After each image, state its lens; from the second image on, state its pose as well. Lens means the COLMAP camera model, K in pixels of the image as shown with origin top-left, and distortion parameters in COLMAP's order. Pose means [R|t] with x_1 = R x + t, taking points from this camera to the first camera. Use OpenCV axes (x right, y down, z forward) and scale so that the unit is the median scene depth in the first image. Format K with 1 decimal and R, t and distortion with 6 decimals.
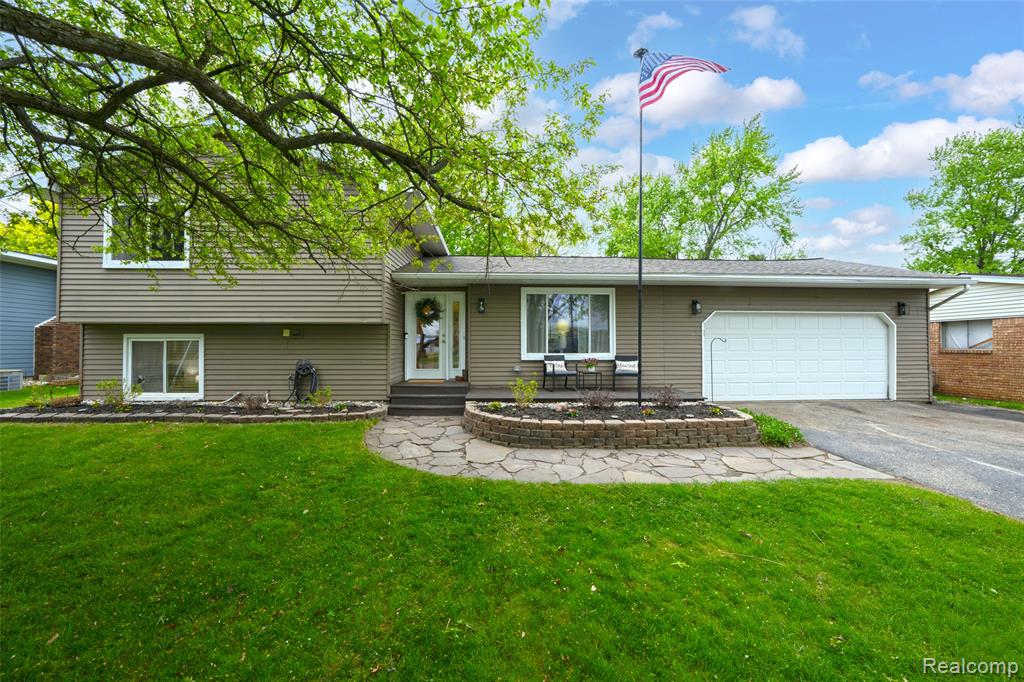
lens RADIAL K [[357.2, 0, 509.5], [0, 357.2, 340.5], [0, 0, 1]] dist [-0.012734, 0.000114]
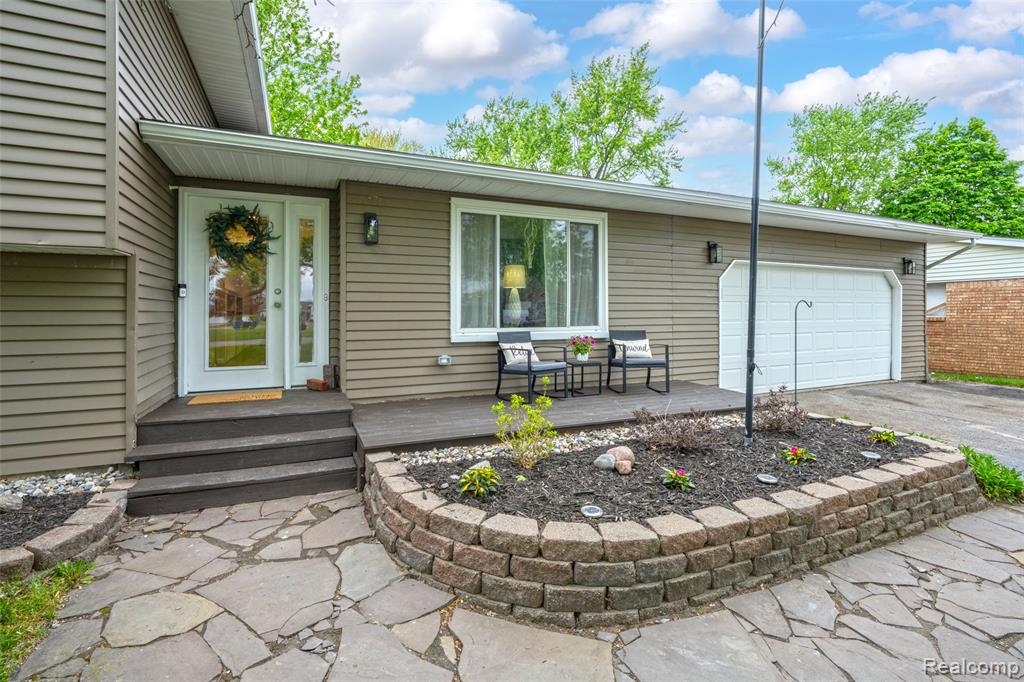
lens RADIAL K [[453.0, 0, 494.9], [0, 453.0, 311.8], [0, 0, 1]] dist [0.000428, 0.000068]
pose [[0.940931, -0.001498, 0.338594, -0.123742], [-0.002810, 0.999921, 0.012232, 0.003822], [-0.338586, -0.012461, 0.940853, 0.373372]]
